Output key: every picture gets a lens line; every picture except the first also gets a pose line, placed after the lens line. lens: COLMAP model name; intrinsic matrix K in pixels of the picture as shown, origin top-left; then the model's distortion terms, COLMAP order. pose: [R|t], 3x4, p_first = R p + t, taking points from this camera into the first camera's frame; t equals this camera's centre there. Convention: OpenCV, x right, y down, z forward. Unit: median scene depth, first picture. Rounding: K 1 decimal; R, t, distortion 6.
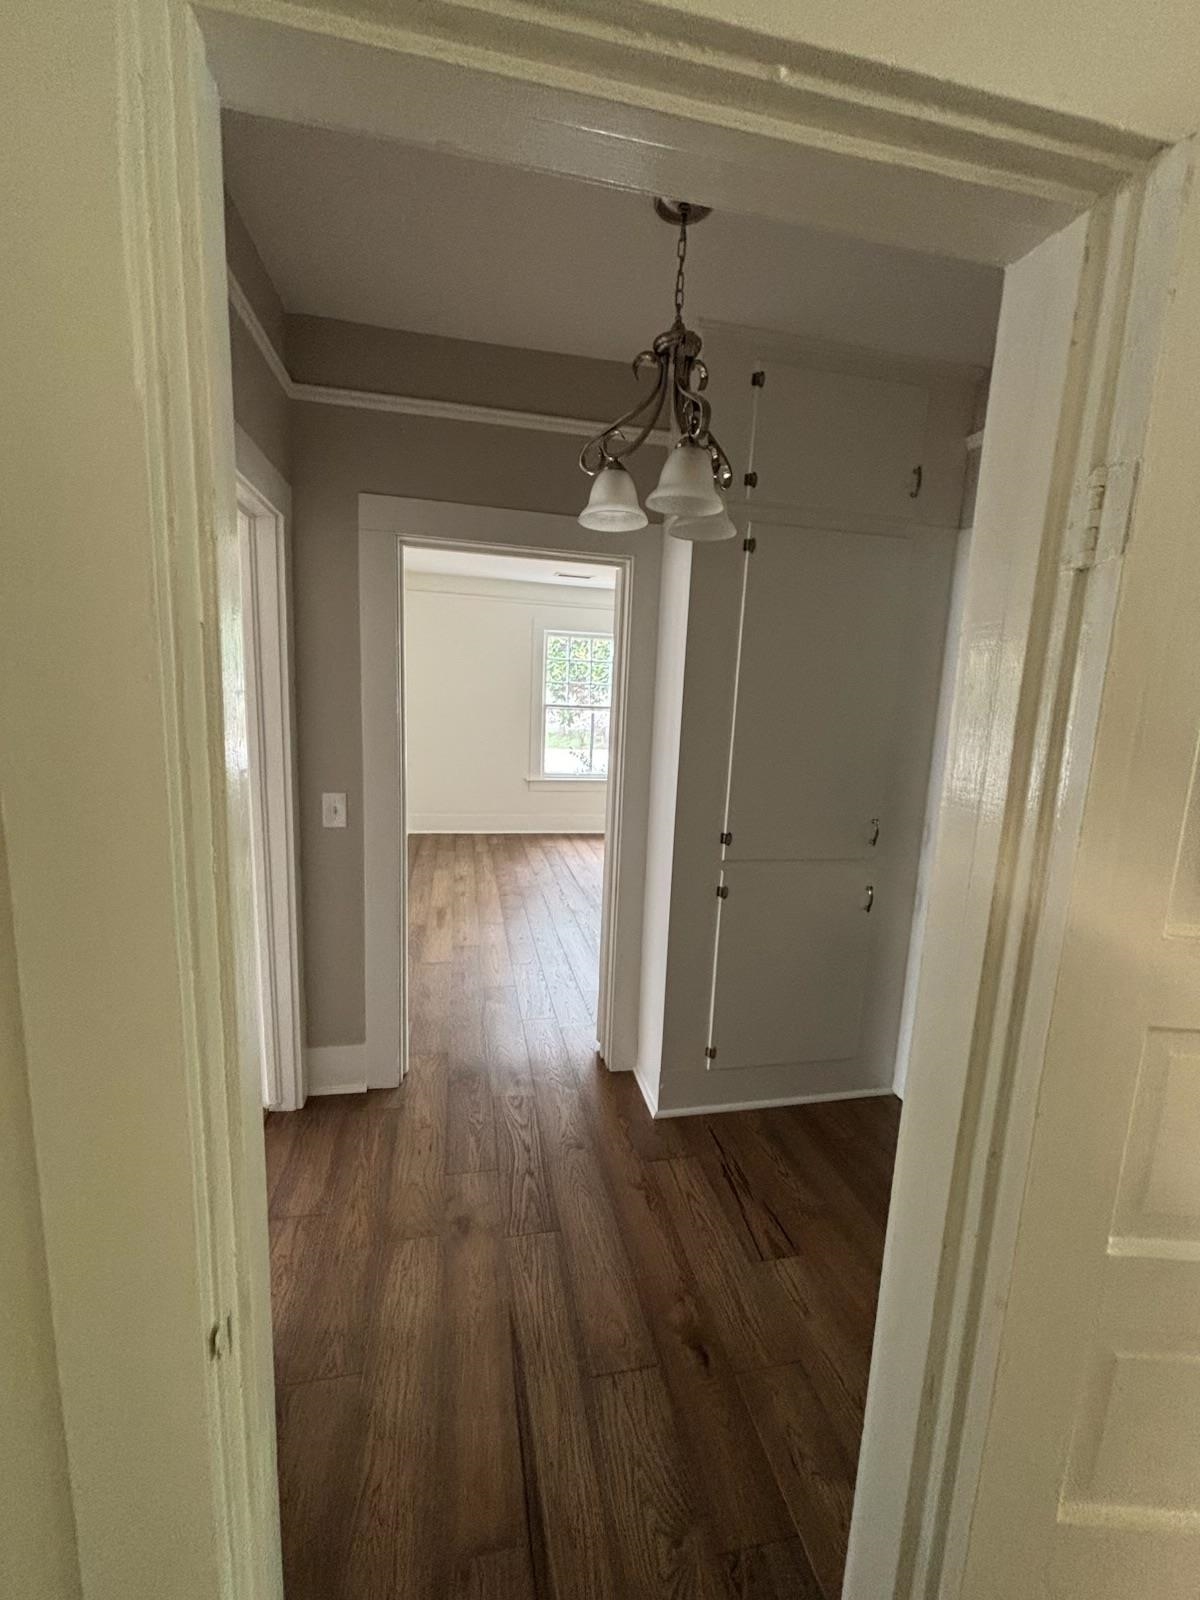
lens RADIAL K [[643.5, 0, 596.1], [0, 643.5, 807.5], [0, 0, 1]] dist [-0.003708, -0.000262]
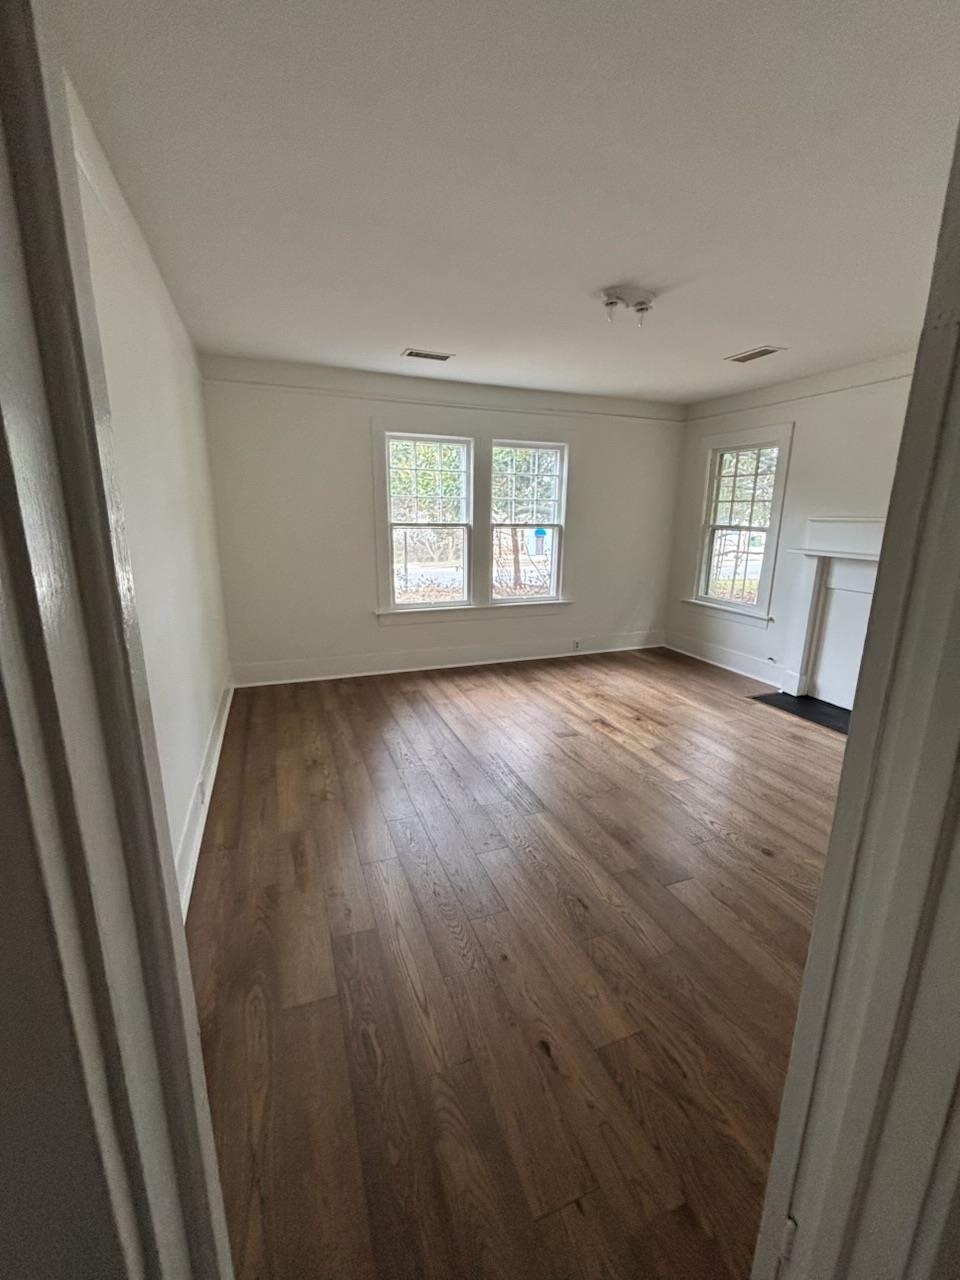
lens RADIAL K [[514.8, 0, 481.2], [0, 514.8, 640.9], [0, 0, 1]] dist [-0.003708, -0.000262]
pose [[0.984880, -0.068156, 0.159268, -0.097193], [0.057255, 0.995756, 0.072061, -0.057680], [-0.163503, -0.061852, 0.984602, 0.359105]]
